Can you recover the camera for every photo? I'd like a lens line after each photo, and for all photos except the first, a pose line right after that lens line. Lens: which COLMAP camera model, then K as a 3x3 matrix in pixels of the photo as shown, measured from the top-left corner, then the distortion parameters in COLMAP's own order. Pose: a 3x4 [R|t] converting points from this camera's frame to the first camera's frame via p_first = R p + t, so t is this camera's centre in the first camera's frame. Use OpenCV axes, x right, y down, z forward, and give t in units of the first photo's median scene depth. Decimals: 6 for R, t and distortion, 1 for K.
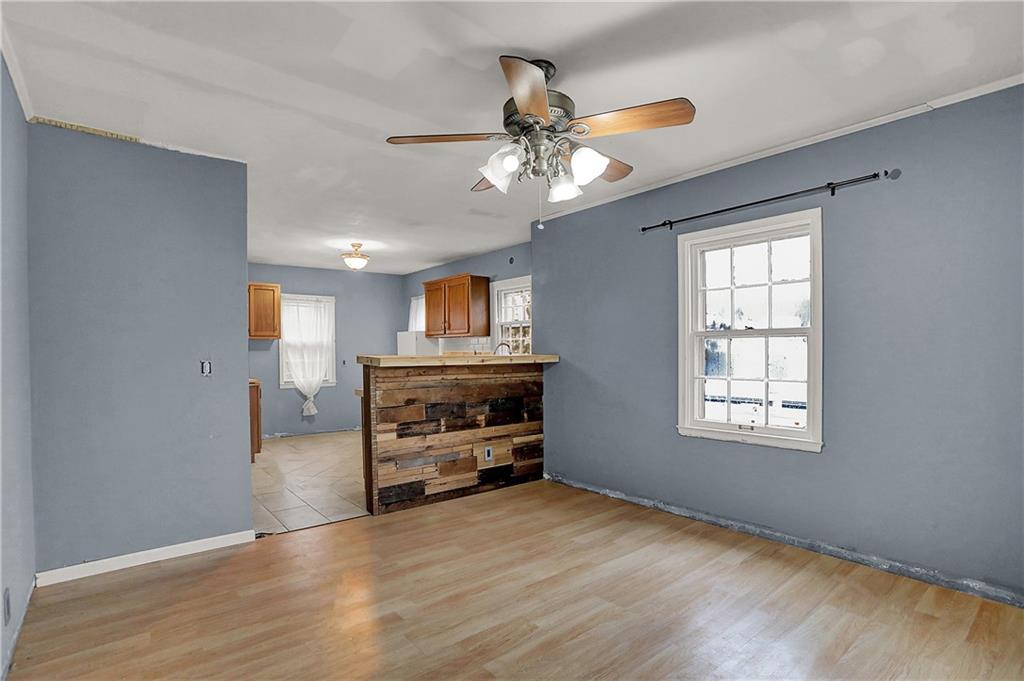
lens RADIAL K [[507.4, 0, 515.0], [0, 507.4, 355.8], [0, 0, 1]] dist [-0.079934, 0.034427]
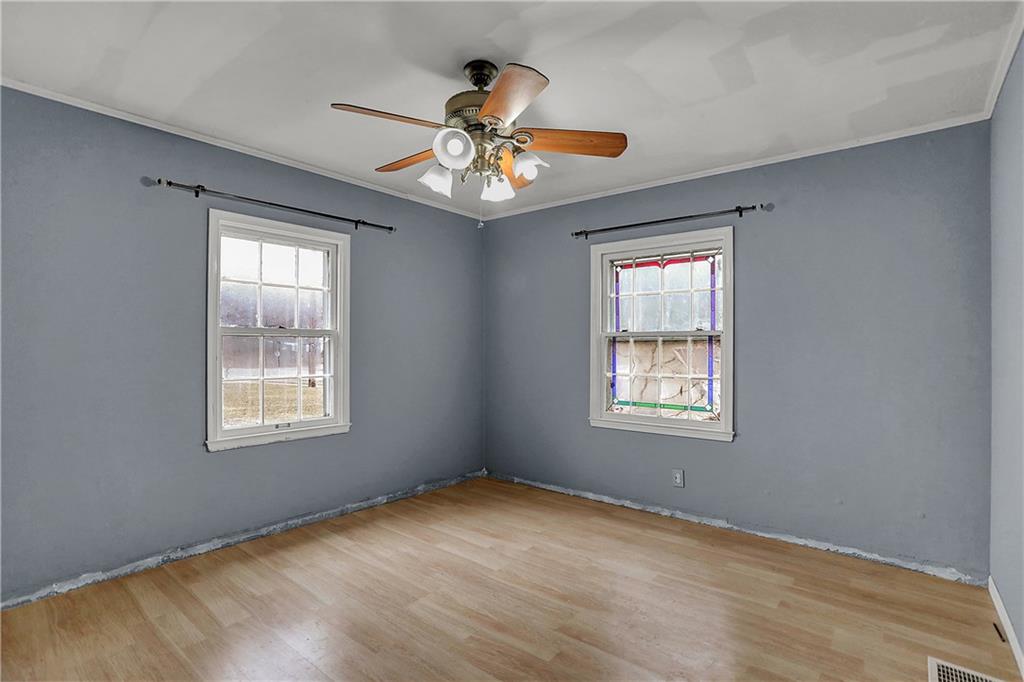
lens RADIAL K [[503.8, 0, 513.9], [0, 503.8, 346.5], [0, 0, 1]] dist [-0.071634, 0.032196]
pose [[-0.191566, 0.008615, 0.981442, -0.490416], [0.008095, 0.999941, -0.007197, -0.004819], [-0.981446, 0.006566, -0.191625, 0.587750]]
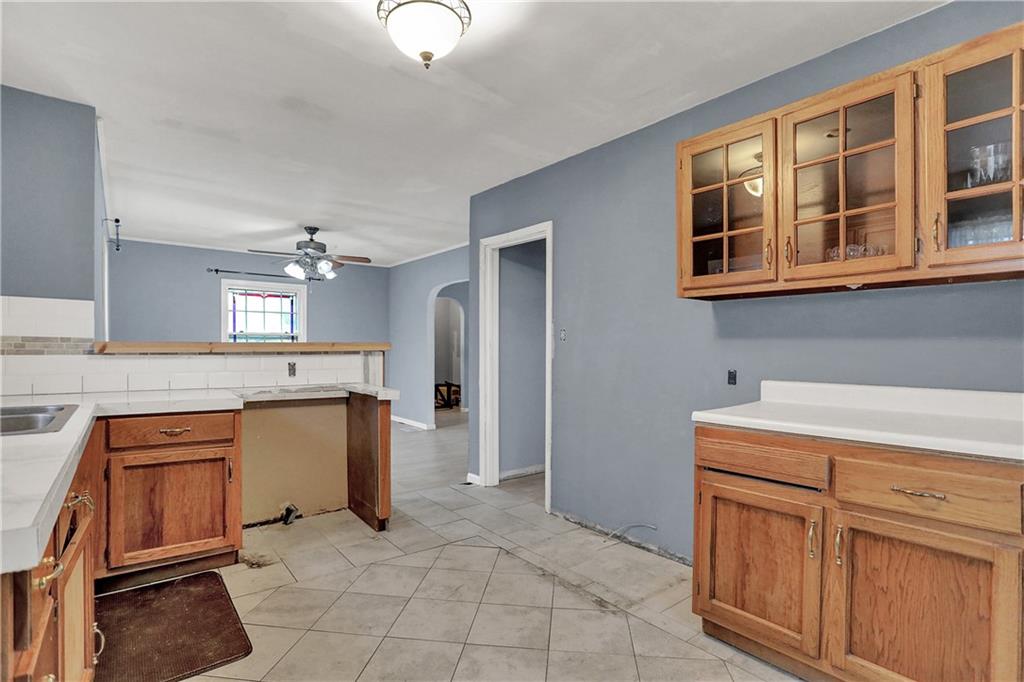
lens RADIAL K [[503.8, 0, 513.9], [0, 503.8, 346.5], [0, 0, 1]] dist [-0.071634, 0.032196]
pose [[-0.999877, 0.006432, 0.014317, -0.516359], [0.006580, 0.999925, 0.010323, -0.001813], [-0.014250, 0.010416, -0.999844, 1.811517]]
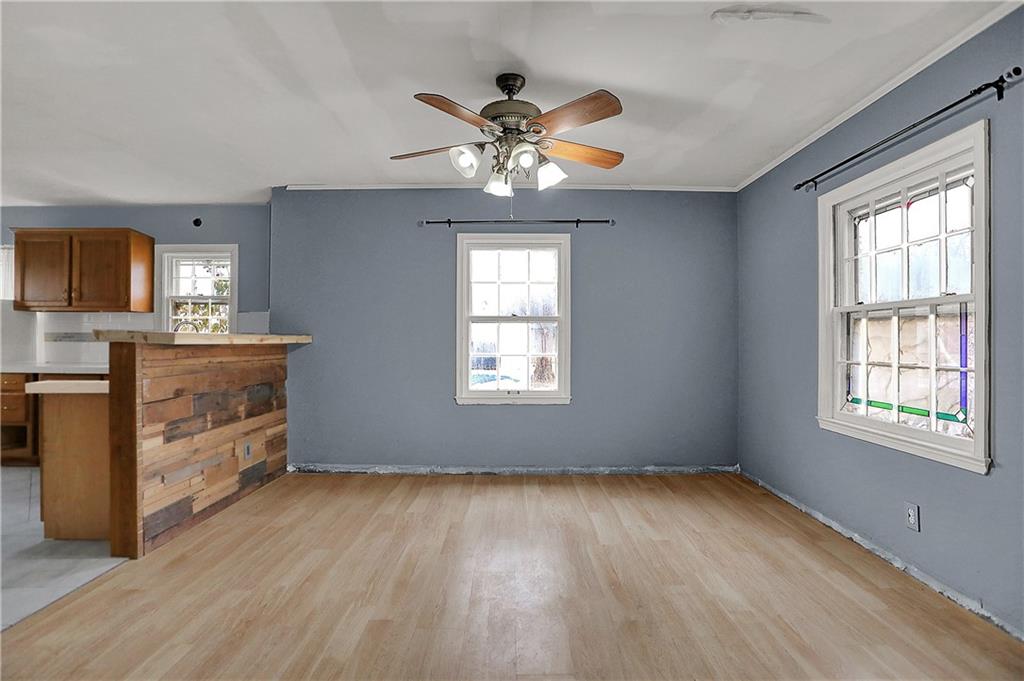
lens RADIAL K [[499.2, 0, 517.8], [0, 499.2, 340.3], [0, 0, 1]] dist [-0.070939, 0.031523]
pose [[0.629685, 0.010173, 0.776784, -0.426715], [-0.000452, 0.999919, -0.012729, 0.020495], [-0.776850, 0.007664, 0.629639, 0.144068]]
